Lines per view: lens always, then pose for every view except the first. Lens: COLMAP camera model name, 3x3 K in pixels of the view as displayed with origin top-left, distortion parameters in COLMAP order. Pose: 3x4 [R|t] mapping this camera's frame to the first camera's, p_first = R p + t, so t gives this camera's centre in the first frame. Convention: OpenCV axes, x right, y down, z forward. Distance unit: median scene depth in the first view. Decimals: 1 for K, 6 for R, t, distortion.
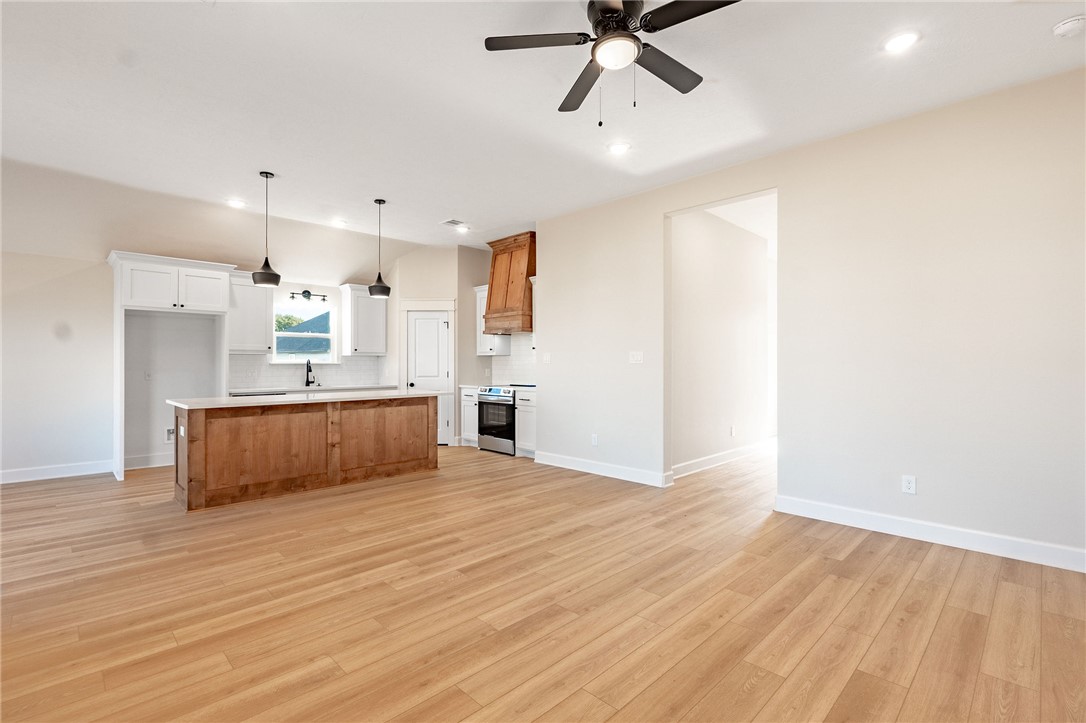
lens RADIAL K [[499.1, 0, 542.9], [0, 499.1, 367.3], [0, 0, 1]] dist [-0.000624, 0.000871]
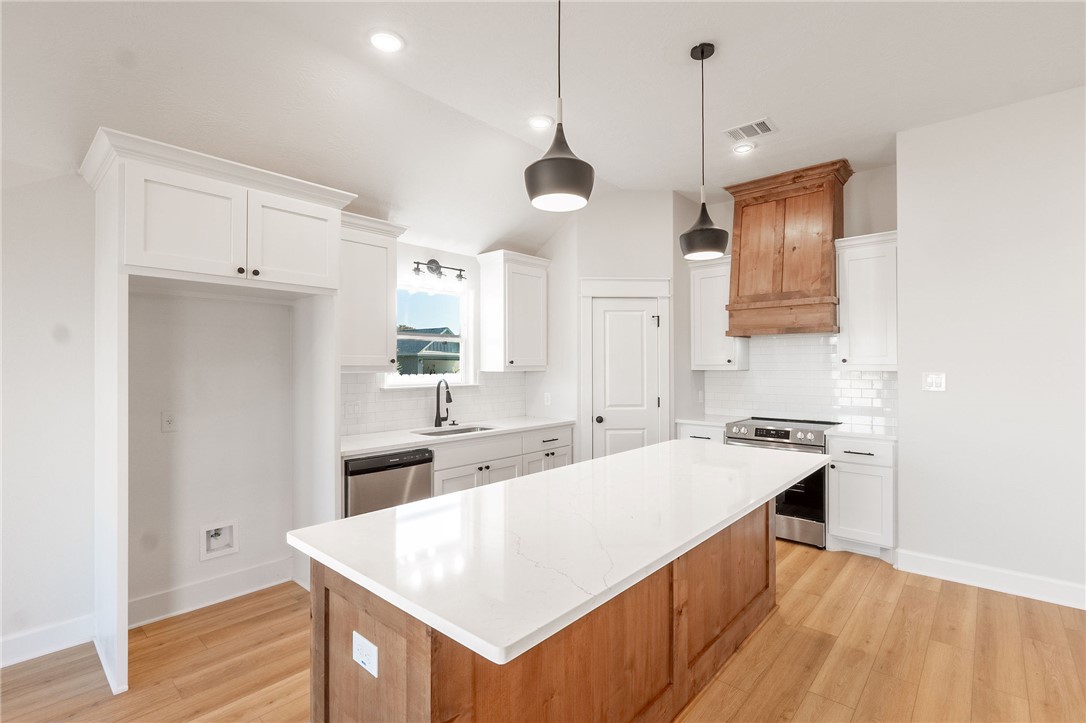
lens RADIAL K [[499.1, 0, 544.3], [0, 499.1, 366.4], [0, 0, 1]] dist [-0.000624, 0.000871]
pose [[0.998100, -0.001082, 0.061599, -0.384979], [0.001389, 0.999987, -0.004942, -0.027830], [-0.061593, 0.005018, 0.998089, 0.418795]]
